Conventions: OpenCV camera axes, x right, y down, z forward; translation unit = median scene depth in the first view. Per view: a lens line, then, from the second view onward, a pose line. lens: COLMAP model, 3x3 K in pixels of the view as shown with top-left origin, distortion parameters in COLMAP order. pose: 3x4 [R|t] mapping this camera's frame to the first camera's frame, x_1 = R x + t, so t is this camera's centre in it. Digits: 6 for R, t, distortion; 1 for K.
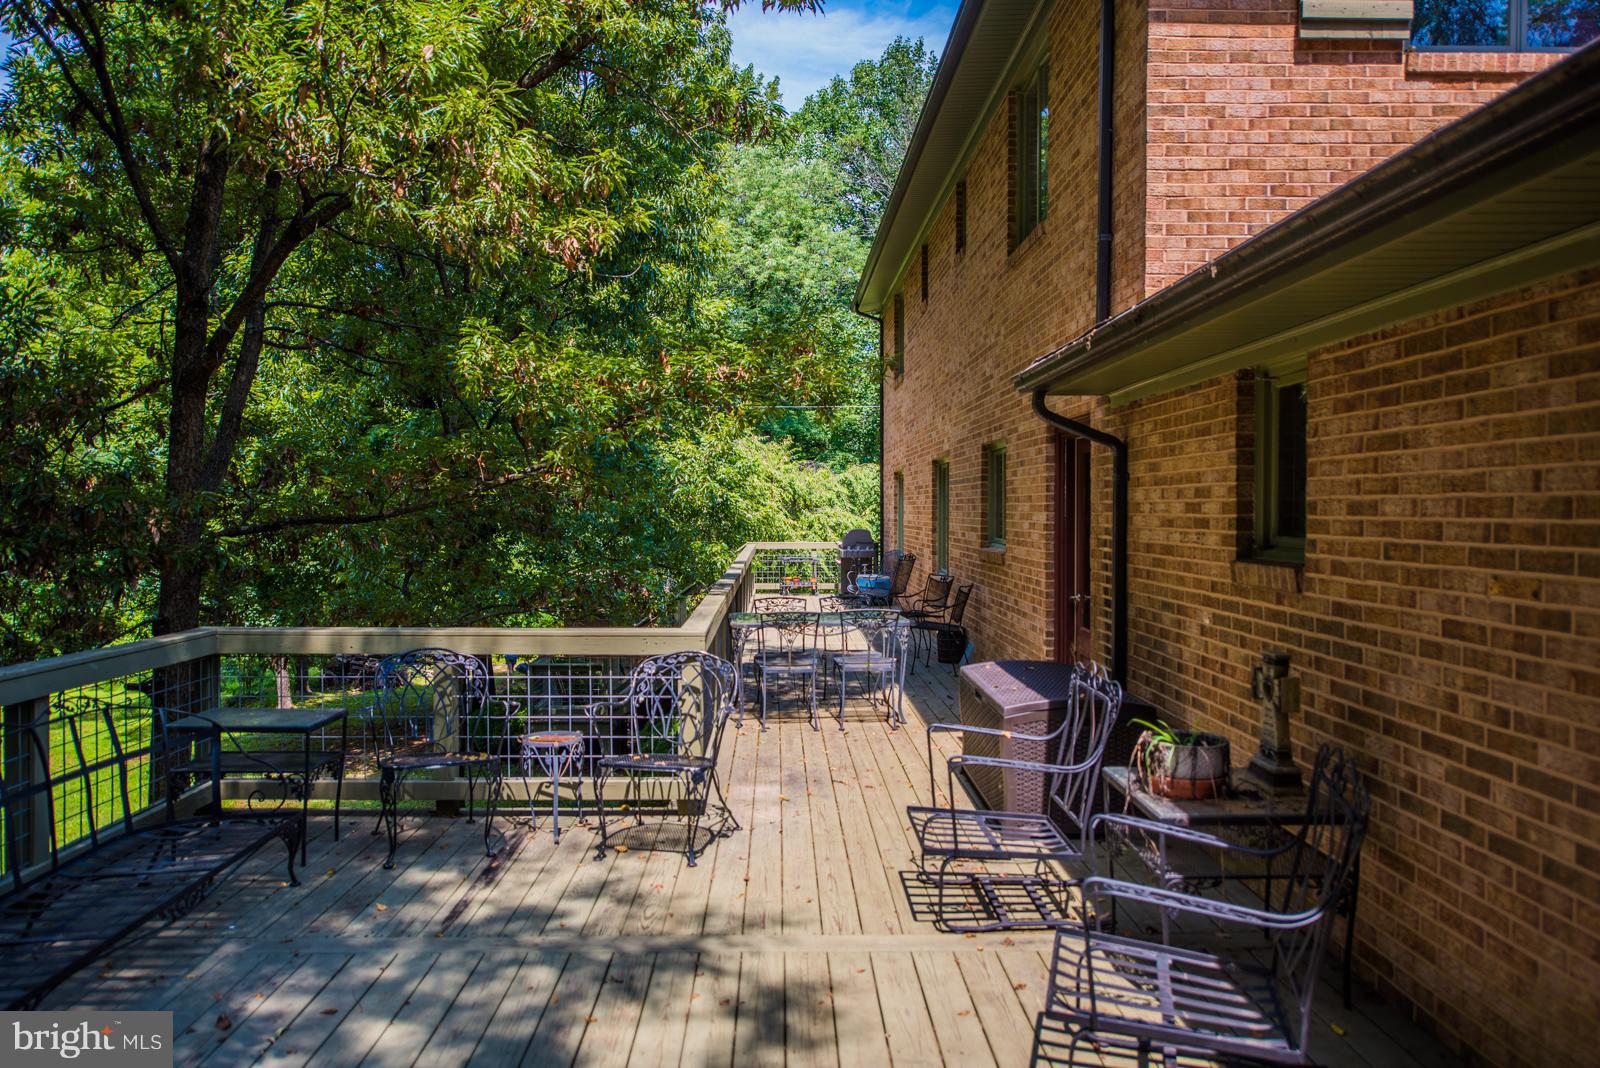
lens RADIAL K [[1119.1, 0, 799.8], [0, 1119.1, 520.0], [0, 0, 1]] dist [0.004963, -0.002667]
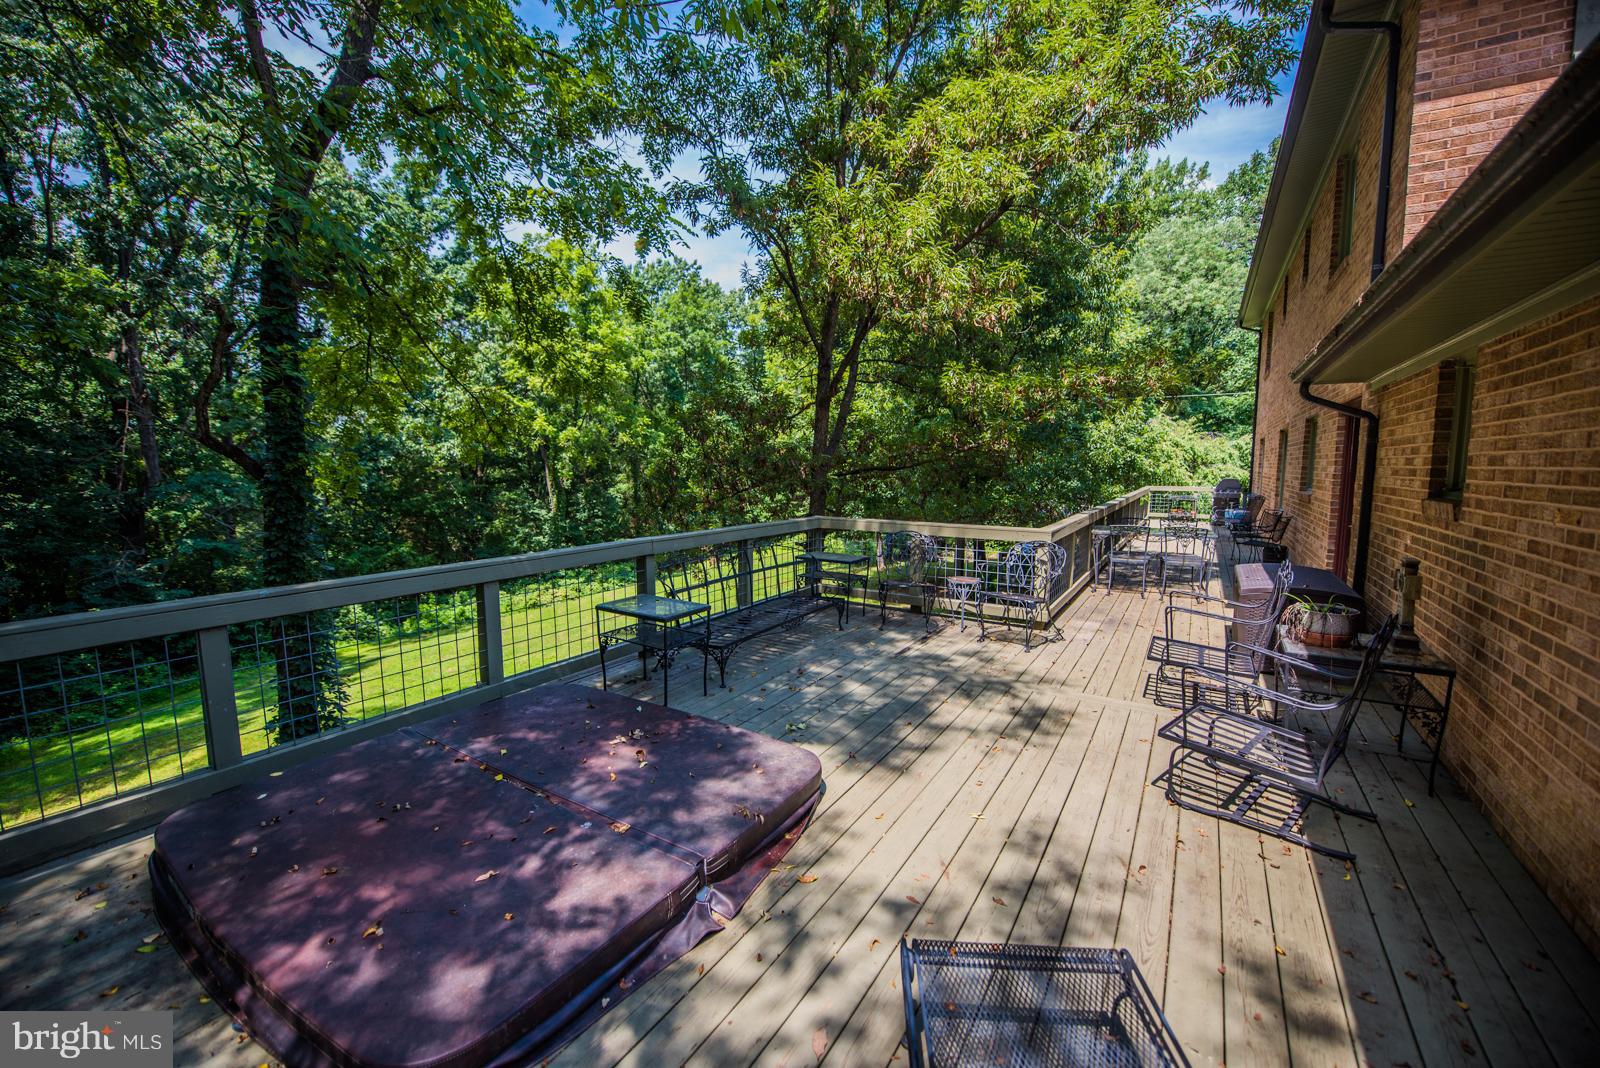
lens RADIAL K [[732.3, 0, 800.0], [0, 732.3, 534.0], [0, 0, 1]] dist [-0.023156, 0.000364]
pose [[0.817184, 0.053621, -0.573877, 0.273697], [-0.007202, 0.996535, 0.082857, 0.011163], [0.576332, -0.063576, 0.814739, -0.201549]]
